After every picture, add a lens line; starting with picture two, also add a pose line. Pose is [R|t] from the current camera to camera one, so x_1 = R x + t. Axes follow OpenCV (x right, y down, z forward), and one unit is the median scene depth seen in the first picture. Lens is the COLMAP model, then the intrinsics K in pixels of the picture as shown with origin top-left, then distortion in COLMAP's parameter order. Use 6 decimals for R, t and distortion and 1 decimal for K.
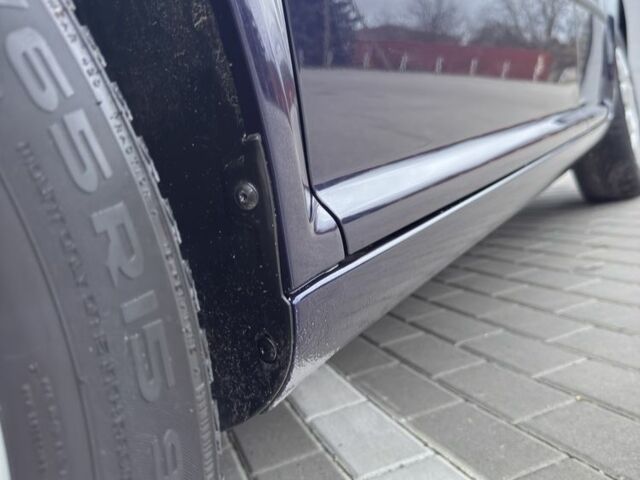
lens RADIAL K [[599.1, 0, 320.0], [0, 599.1, 240.0], [0, 0, 1]] dist [0.129502, -0.232098]
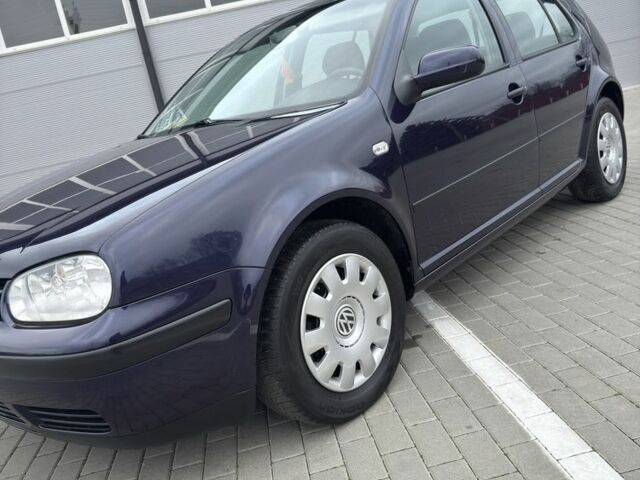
lens RADIAL K [[599.1, 0, 320.0], [0, 599.1, 240.0], [0, 0, 1]] dist [0.129502, -0.232098]
pose [[0.984894, 0.039852, -0.168511, 0.013000], [-0.014759, 0.988935, 0.147615, -0.572663], [0.172529, -0.142898, 0.974584, -2.395944]]
